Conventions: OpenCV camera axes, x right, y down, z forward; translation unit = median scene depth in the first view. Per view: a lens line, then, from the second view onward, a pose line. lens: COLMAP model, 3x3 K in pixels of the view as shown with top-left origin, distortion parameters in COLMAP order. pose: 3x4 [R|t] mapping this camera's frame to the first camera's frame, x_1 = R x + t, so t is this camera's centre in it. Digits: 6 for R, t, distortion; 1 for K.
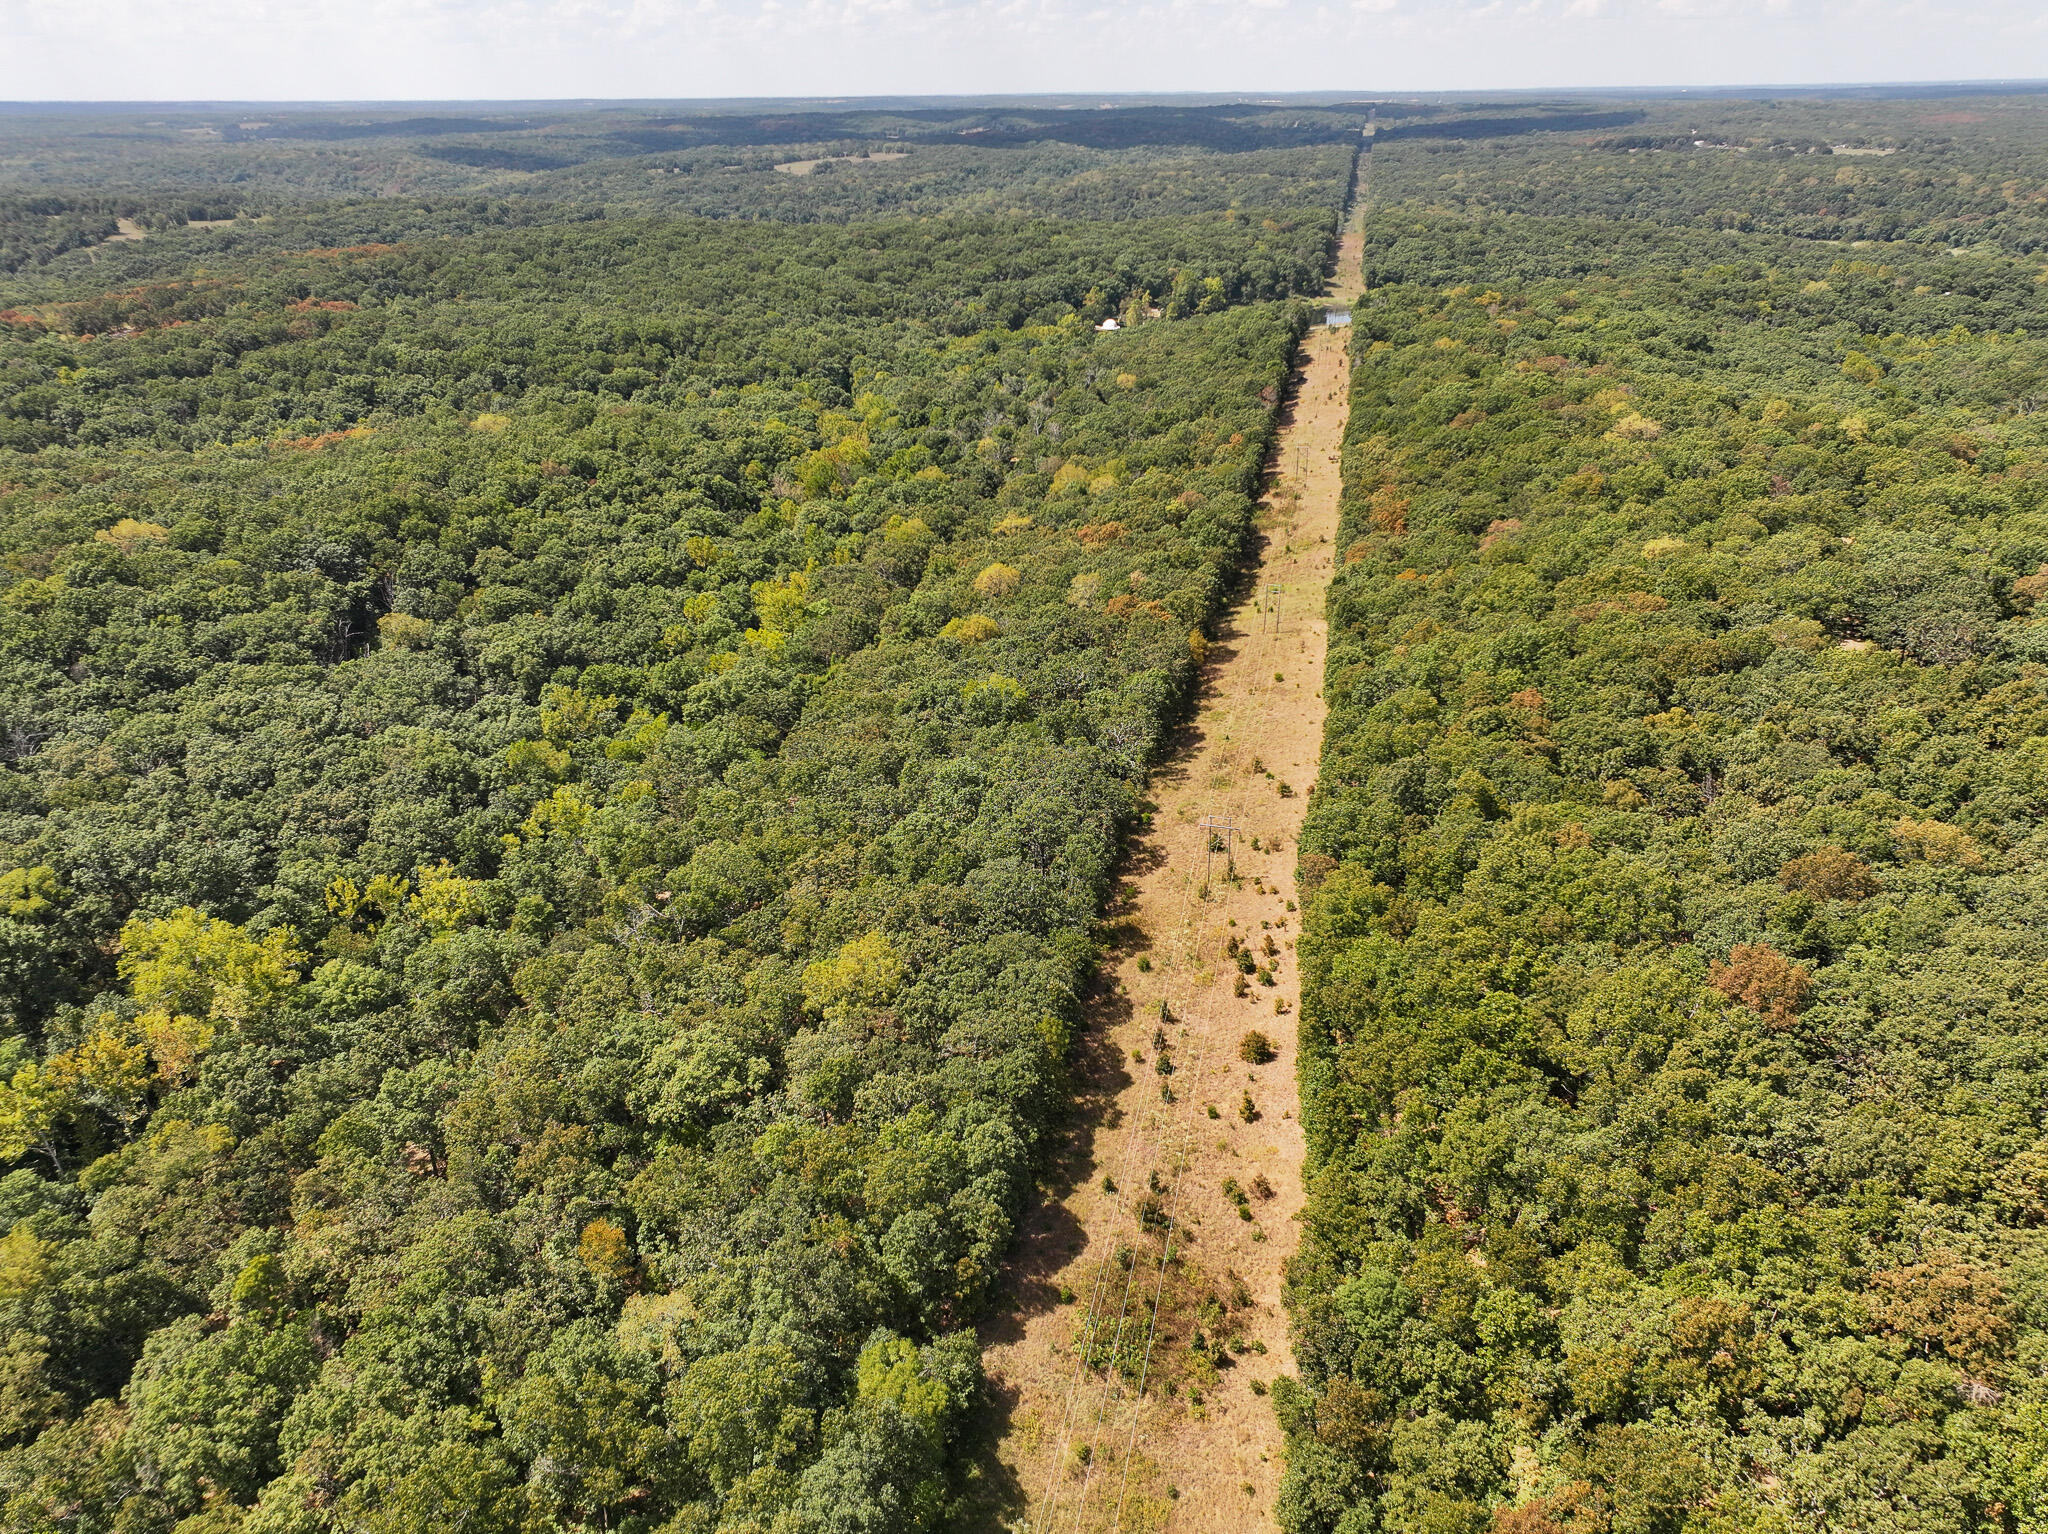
lens RADIAL K [[1419.1, 0, 1024.0], [0, 1419.1, 767.0], [0, 0, 1]] dist [0.000488, 0.008887]
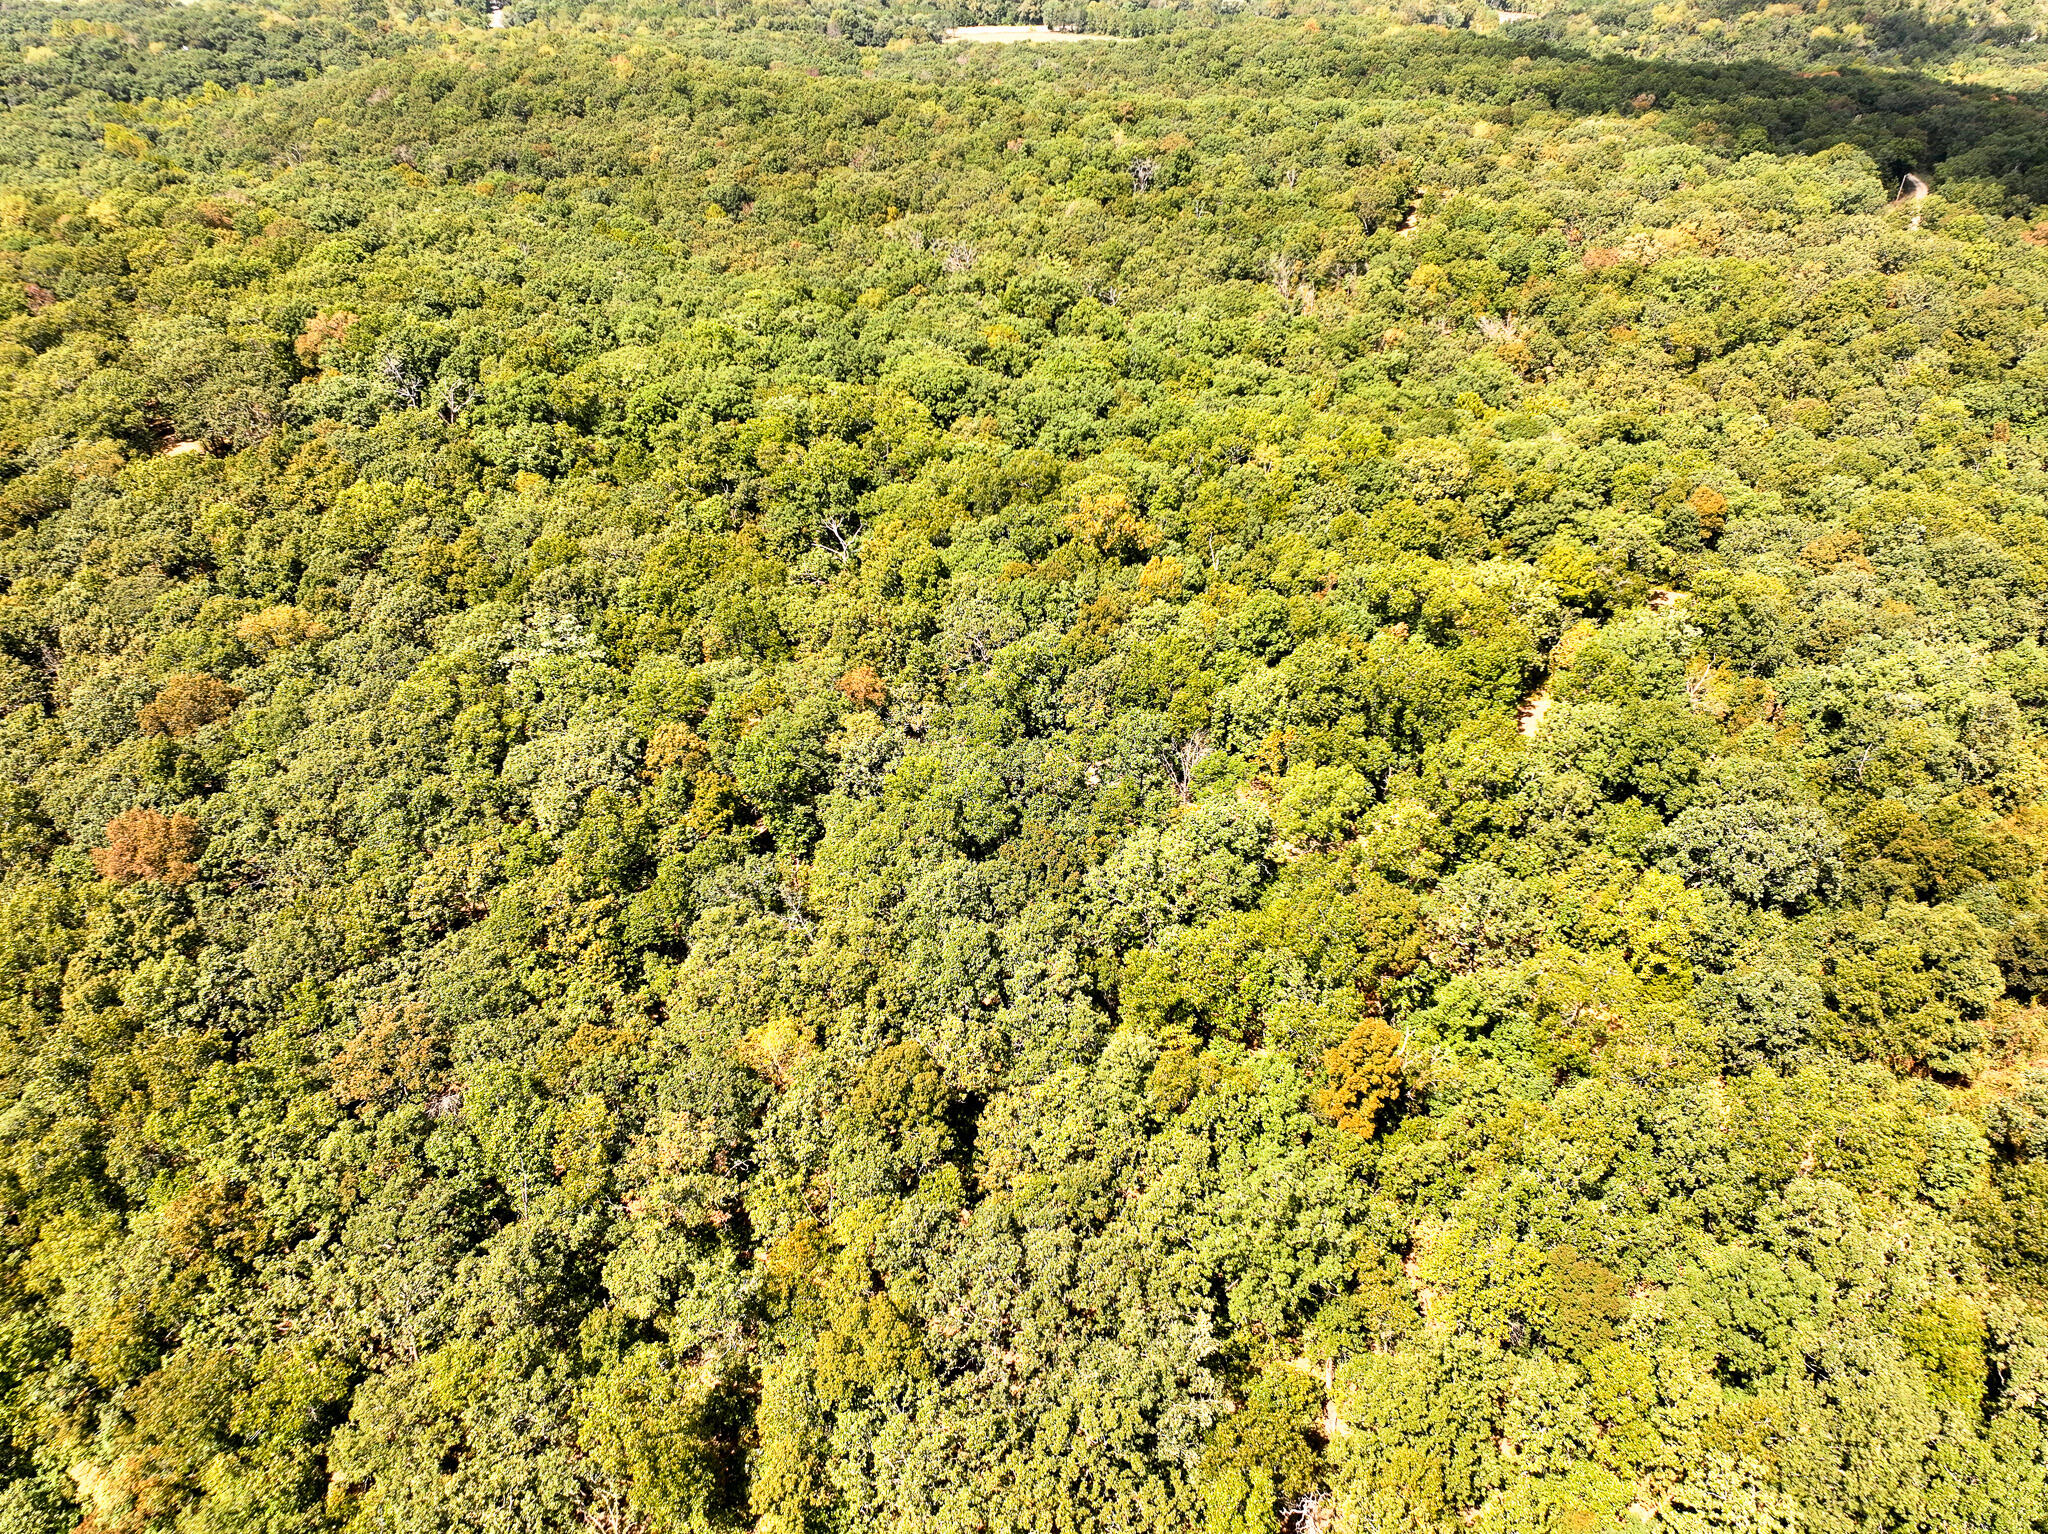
lens RADIAL K [[1419.1, 0, 1024.0], [0, 1419.1, 767.0], [0, 0, 1]] dist [0.000488, 0.008887]
pose [[0.529990, -0.460306, 0.712200, 0.096789], [0.353924, 0.883278, 0.307501, 0.010705], [-0.770616, 0.089092, 0.631042, -0.027015]]
